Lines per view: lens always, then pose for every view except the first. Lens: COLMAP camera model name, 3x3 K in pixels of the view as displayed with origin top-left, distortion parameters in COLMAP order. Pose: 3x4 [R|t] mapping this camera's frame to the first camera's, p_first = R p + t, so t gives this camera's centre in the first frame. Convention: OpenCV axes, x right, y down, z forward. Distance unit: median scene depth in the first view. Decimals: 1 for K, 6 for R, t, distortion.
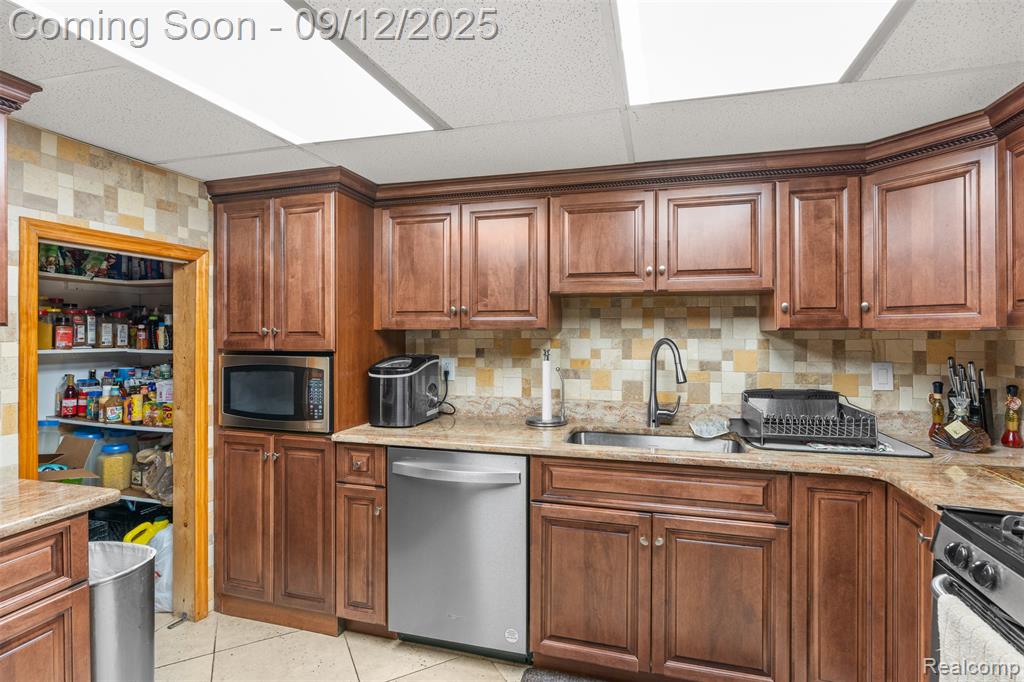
lens RADIAL K [[507.2, 0, 514.2], [0, 507.2, 318.5], [0, 0, 1]] dist [-0.002833, -0.000117]
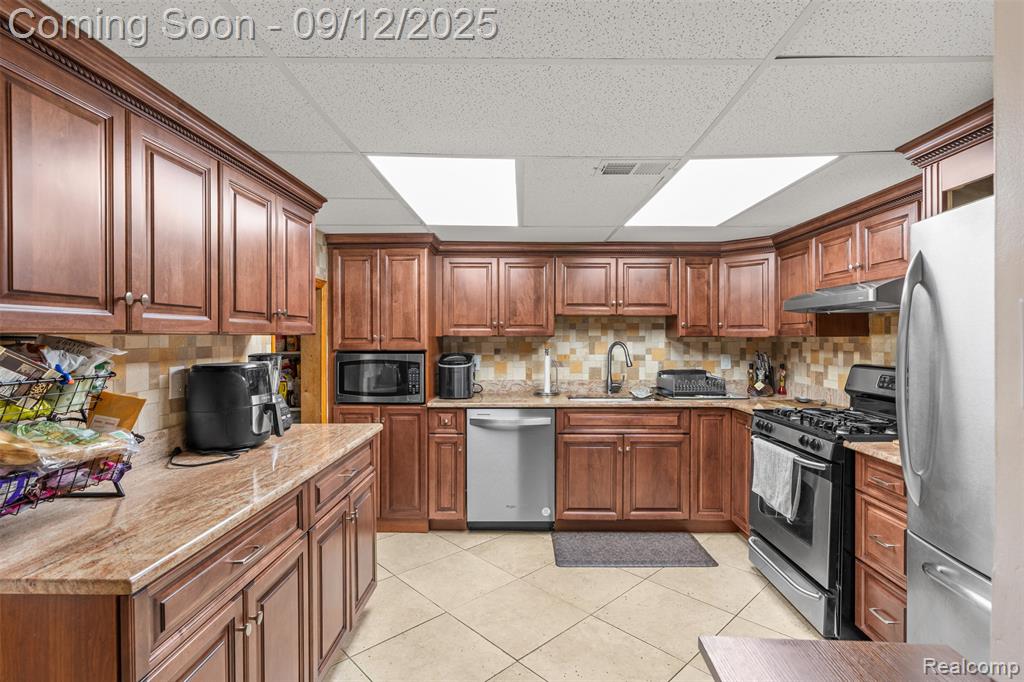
lens RADIAL K [[507.2, 0, 514.2], [0, 507.2, 318.5], [0, 0, 1]] dist [-0.002833, -0.000117]
pose [[0.964099, 0.009776, 0.265362, -0.512317], [-0.007246, 0.999919, -0.010511, -0.019095], [-0.265443, 0.008211, 0.964092, -0.584007]]
